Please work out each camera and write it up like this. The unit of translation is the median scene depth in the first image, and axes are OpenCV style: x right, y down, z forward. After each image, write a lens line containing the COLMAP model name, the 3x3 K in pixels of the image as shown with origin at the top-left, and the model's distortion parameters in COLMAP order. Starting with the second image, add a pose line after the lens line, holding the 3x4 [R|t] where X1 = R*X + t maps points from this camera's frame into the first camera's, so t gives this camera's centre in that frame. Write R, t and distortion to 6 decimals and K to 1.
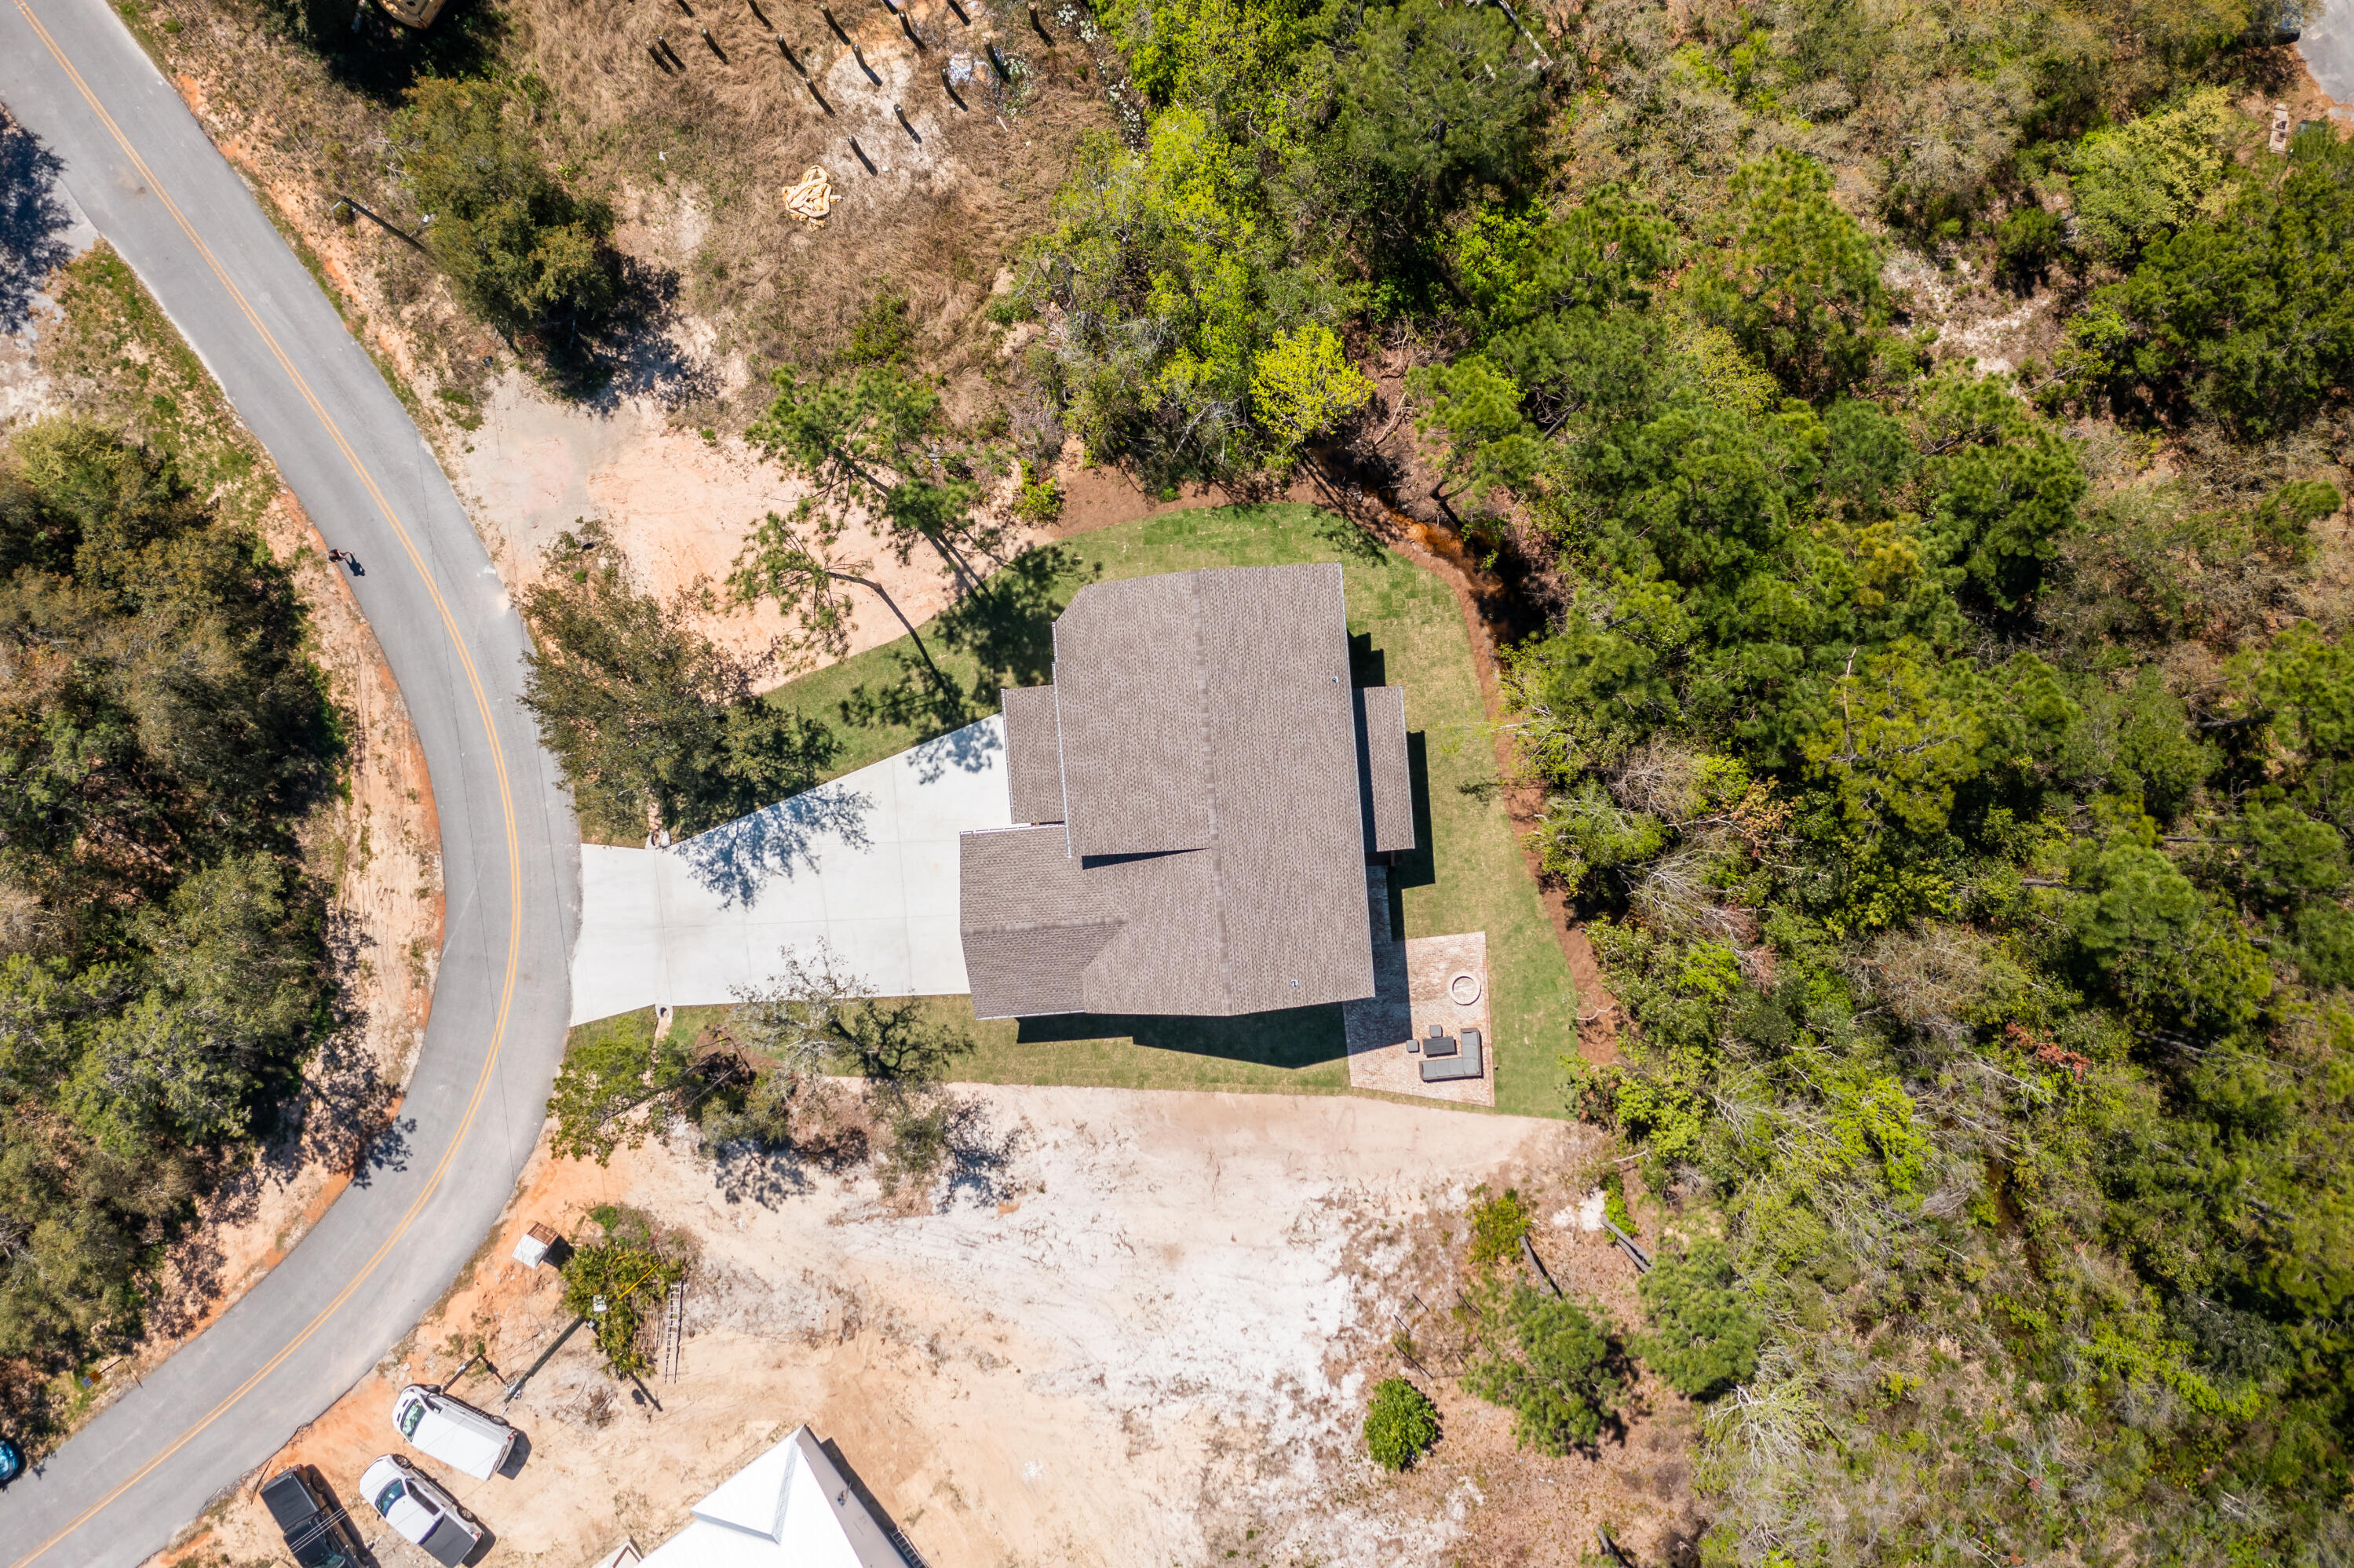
lens RADIAL K [[1846.1, 0, 1177.0], [0, 1846.1, 784.0], [0, 0, 1]] dist [0.002176, -0.002655]
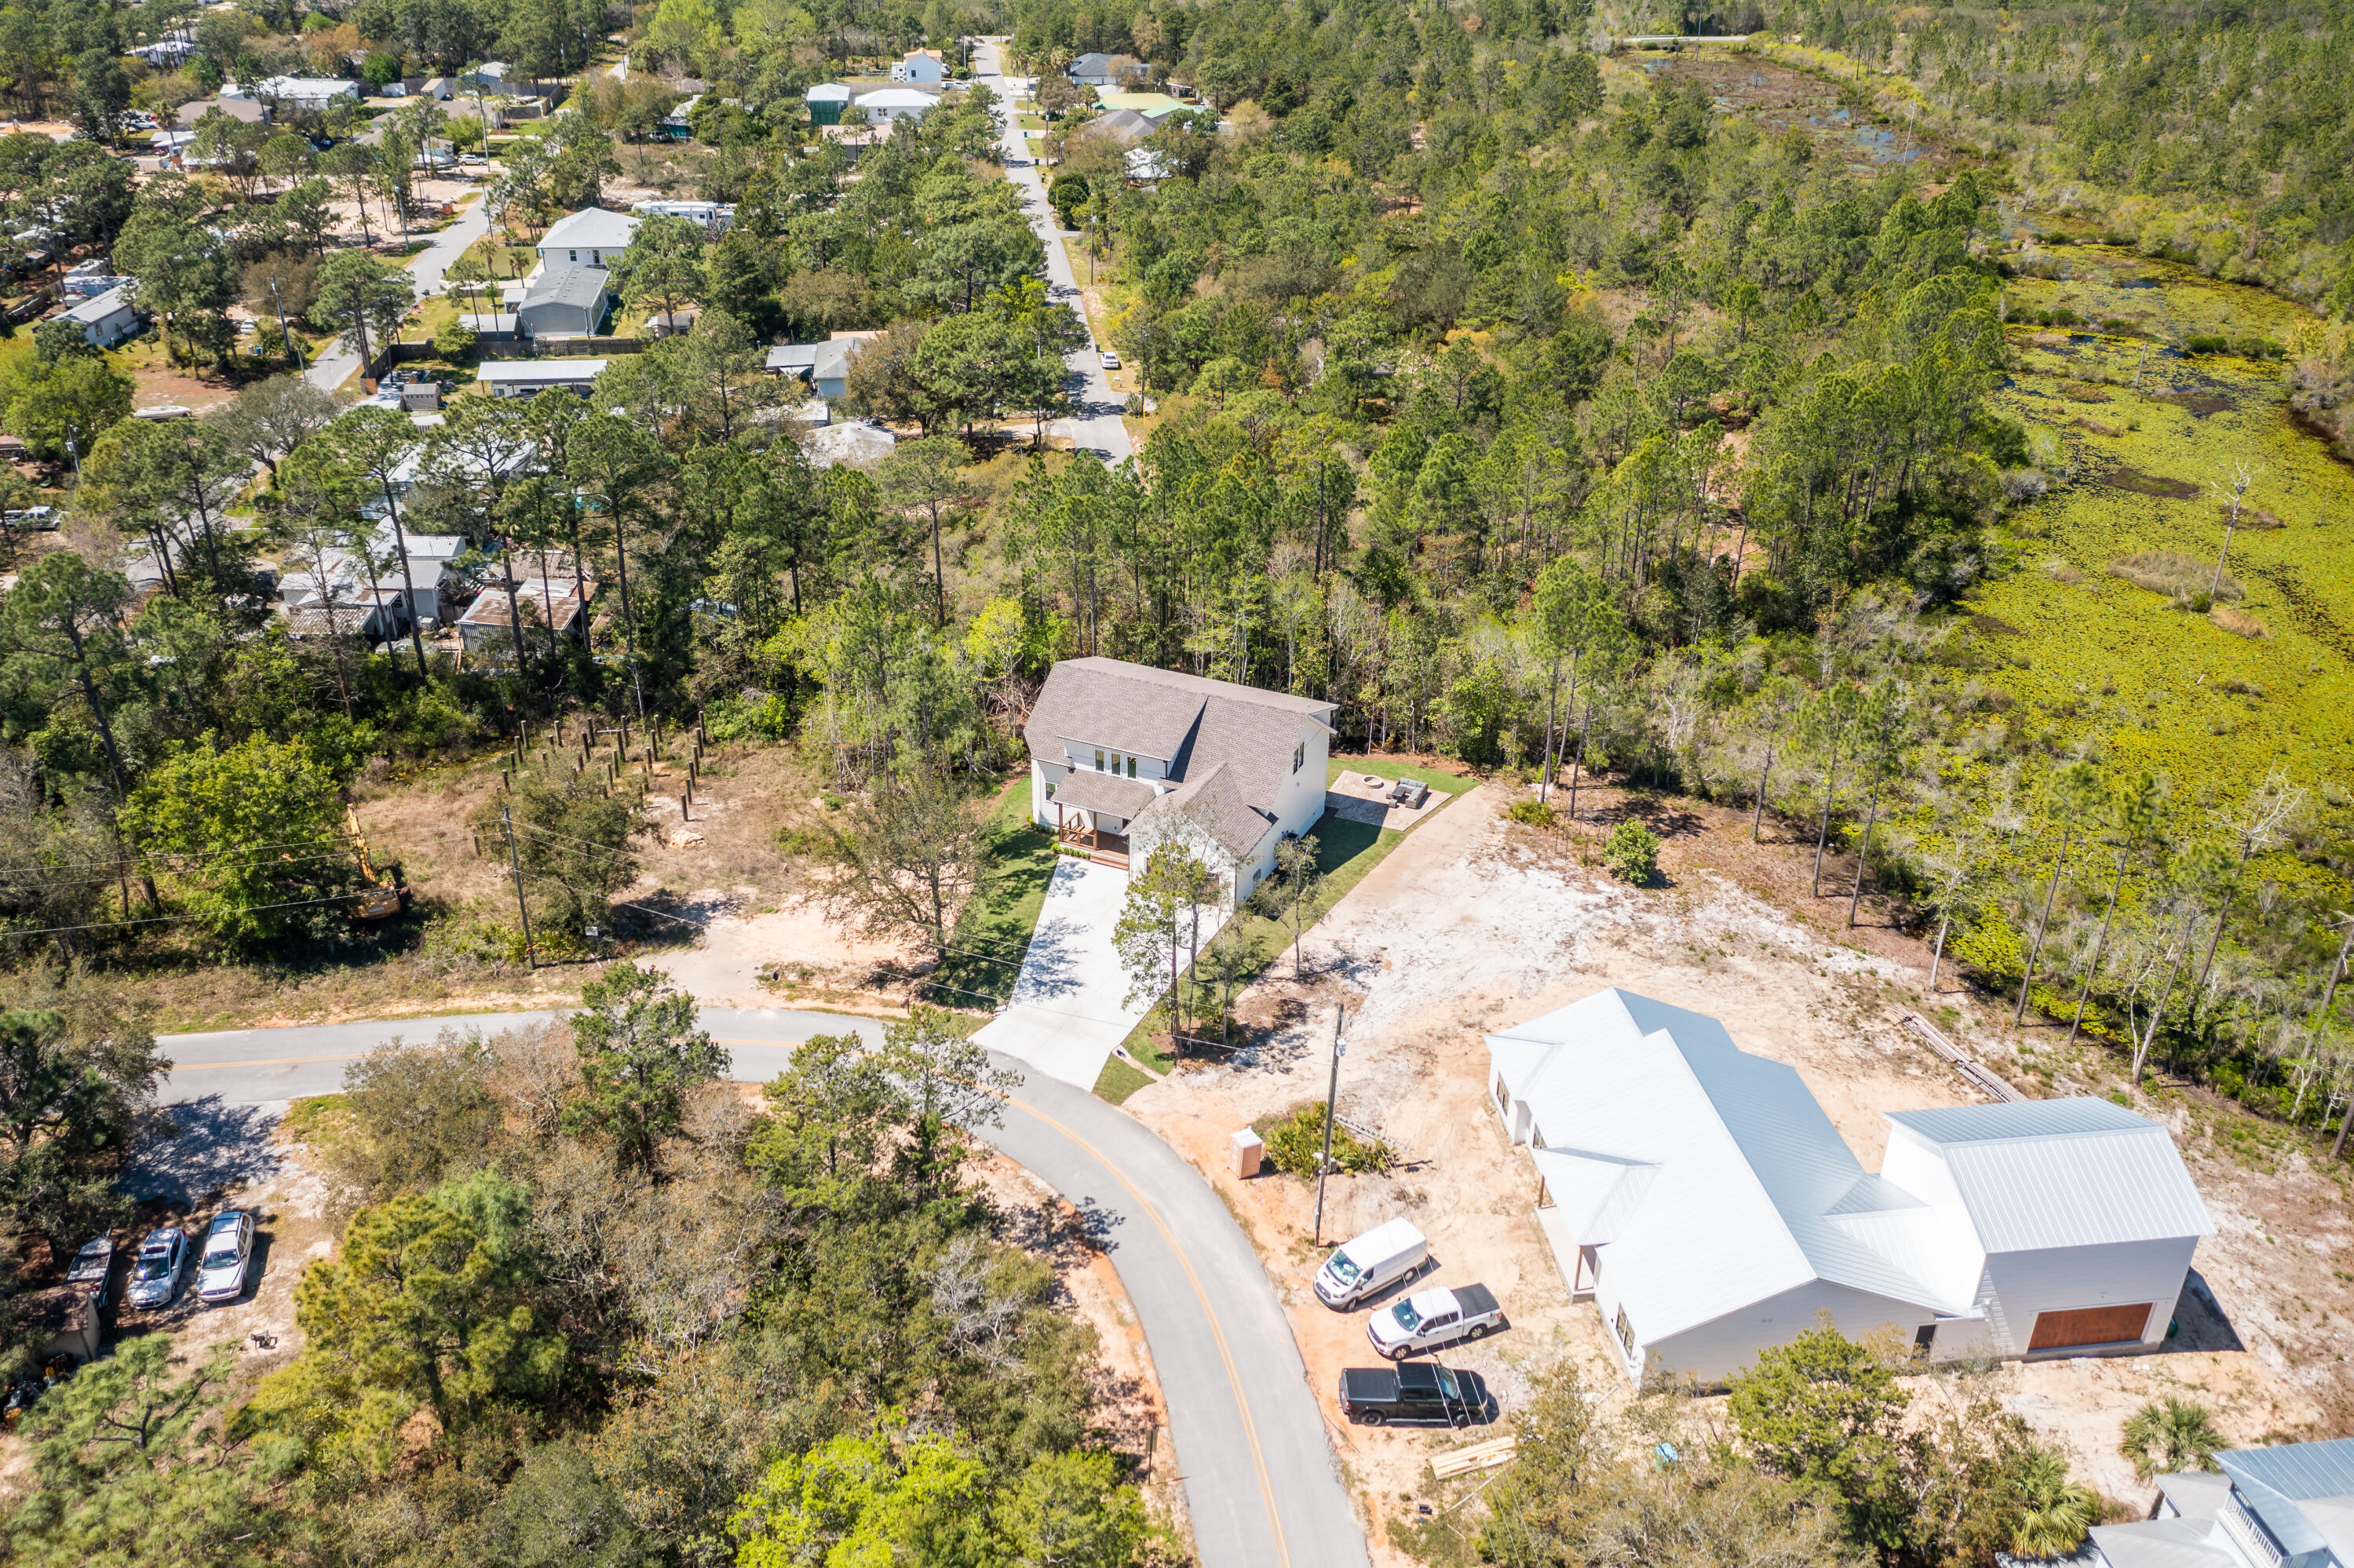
lens RADIAL K [[1846.1, 0, 1177.0], [0, 1846.1, 784.0], [0, 0, 1]] dist [0.002176, -0.002655]
pose [[0.484370, -0.404629, 0.775668, -1.113271], [0.874863, 0.224236, -0.429339, 0.627470], [-0.000210, 0.886563, 0.462609, 0.292329]]
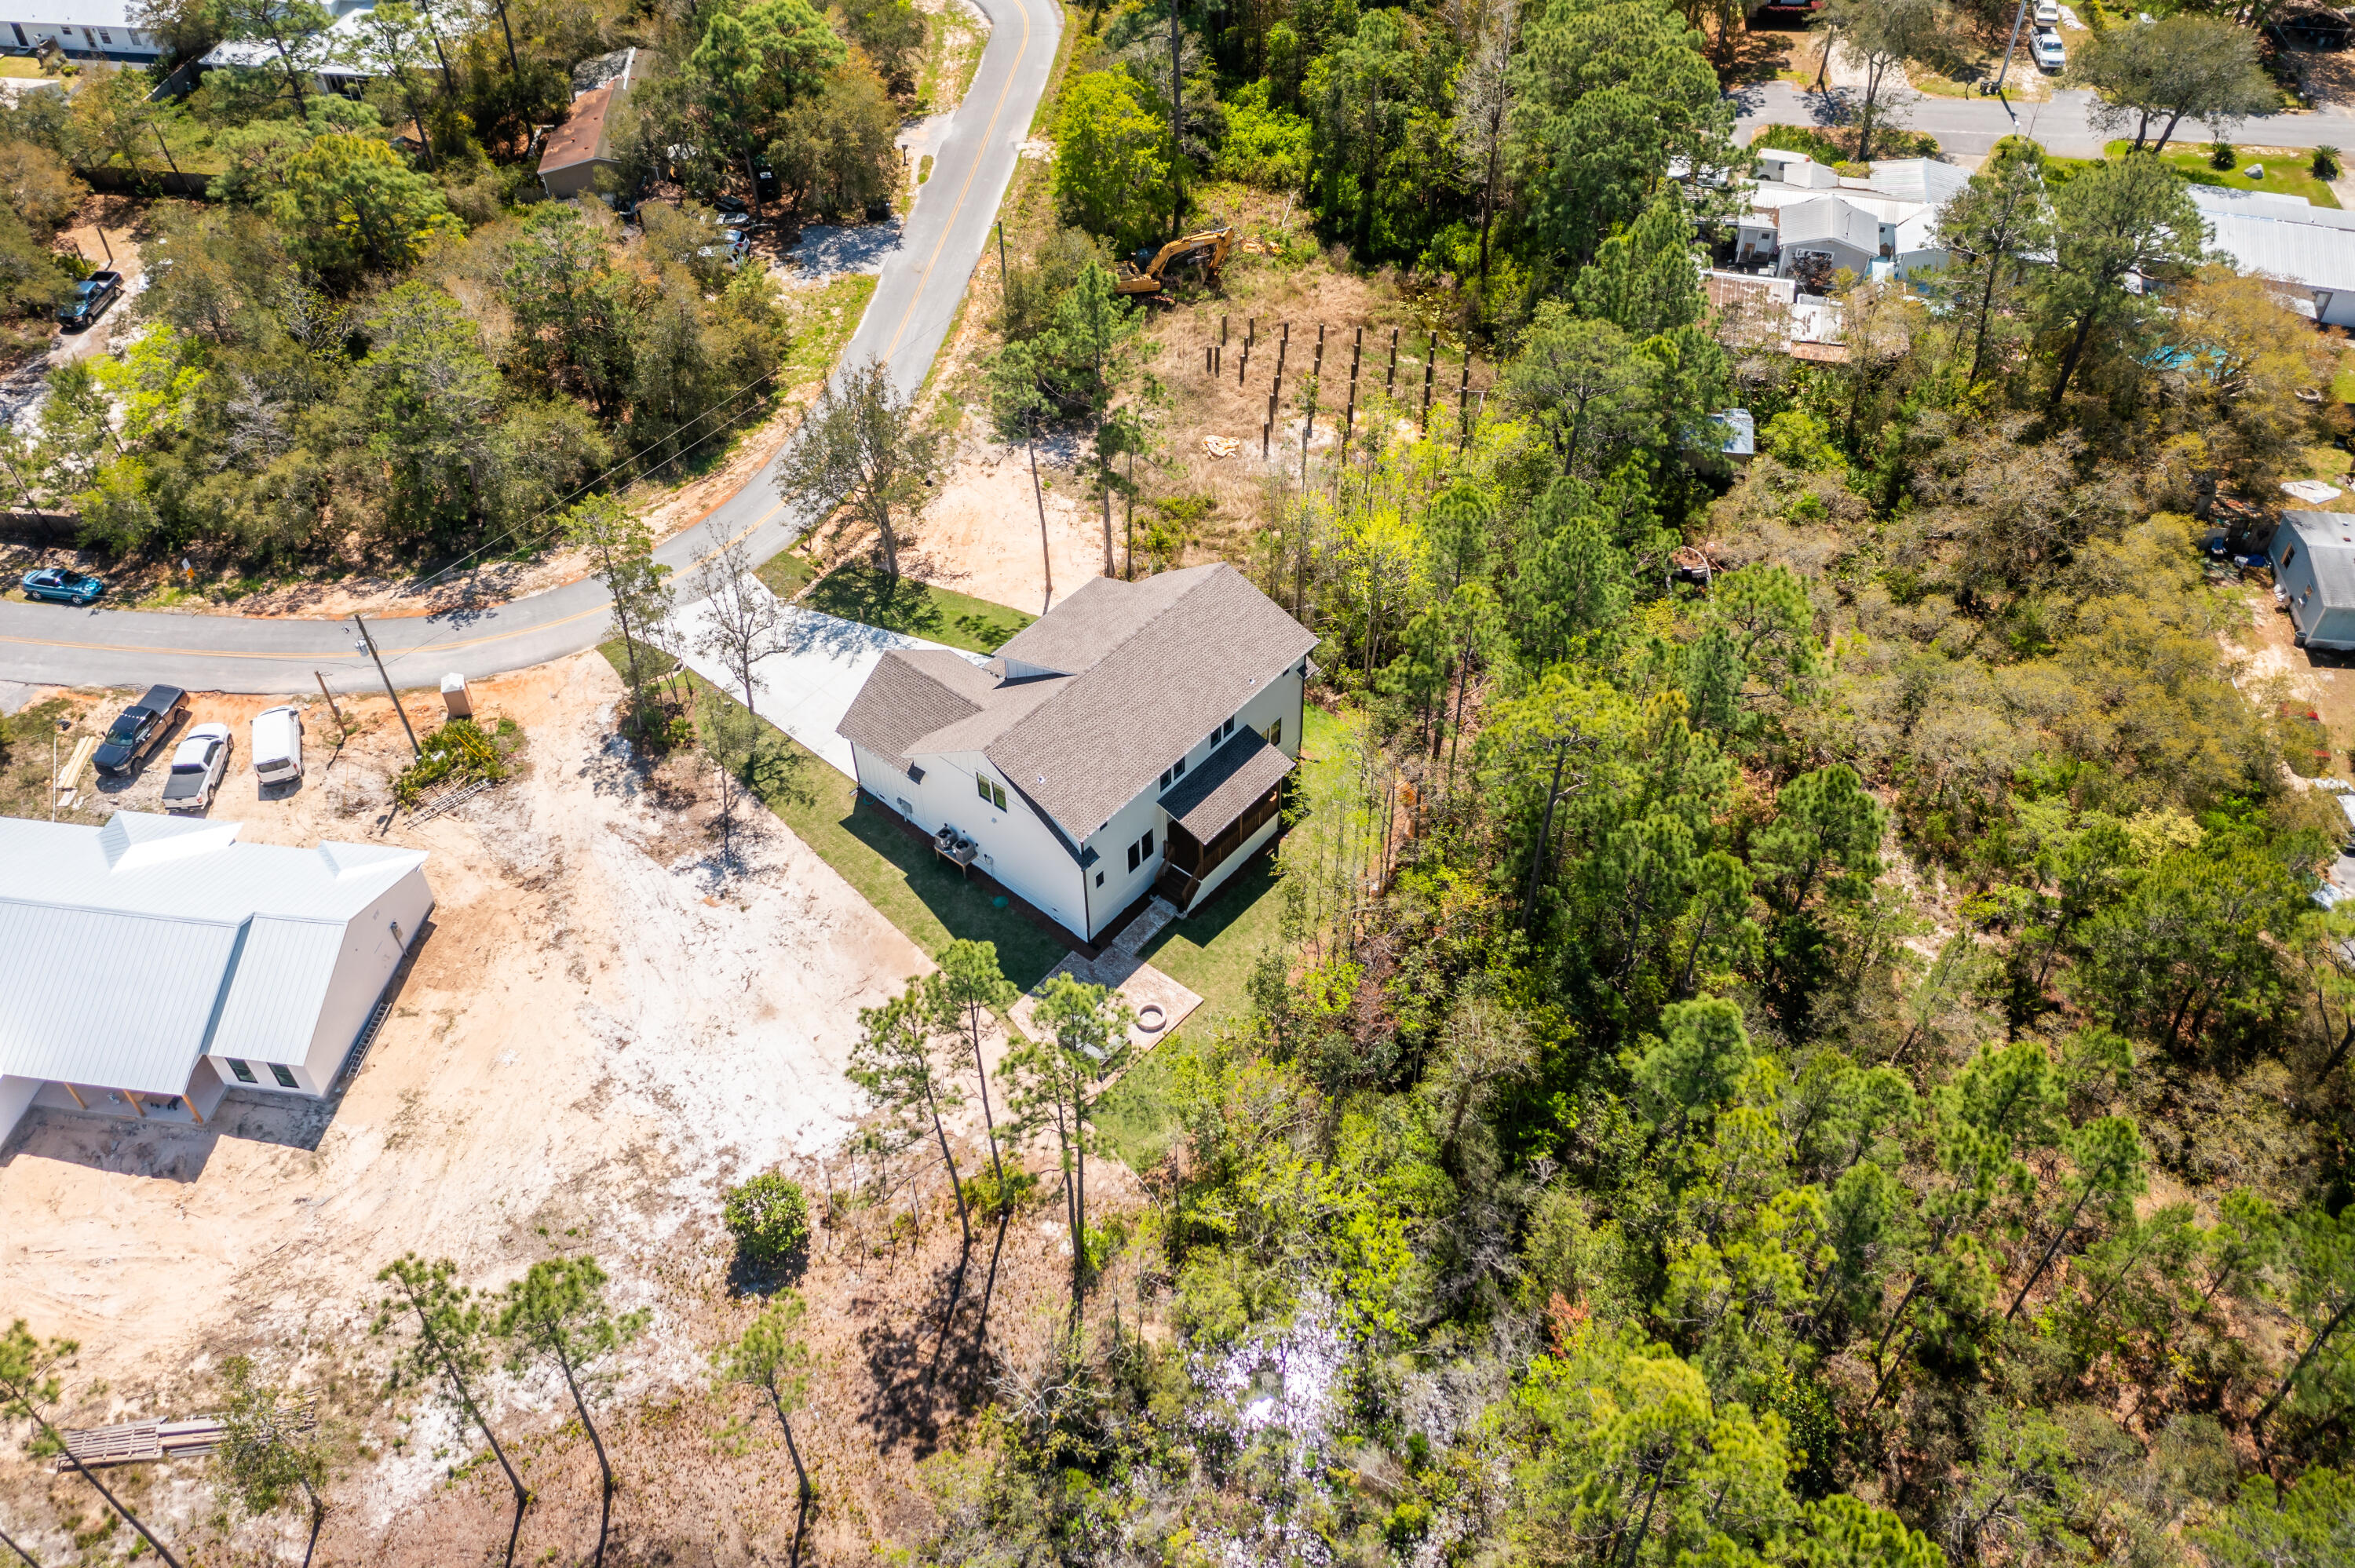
lens RADIAL K [[1846.8, 0, 1177.5], [0, 1846.8, 784.0], [0, 0, 1]] dist [0.002176, -0.002655]
pose [[0.715367, 0.487980, -0.500126, 0.614390], [-0.698748, 0.498139, -0.513429, 0.561756], [-0.001411, 0.716752, 0.697327, 0.194213]]
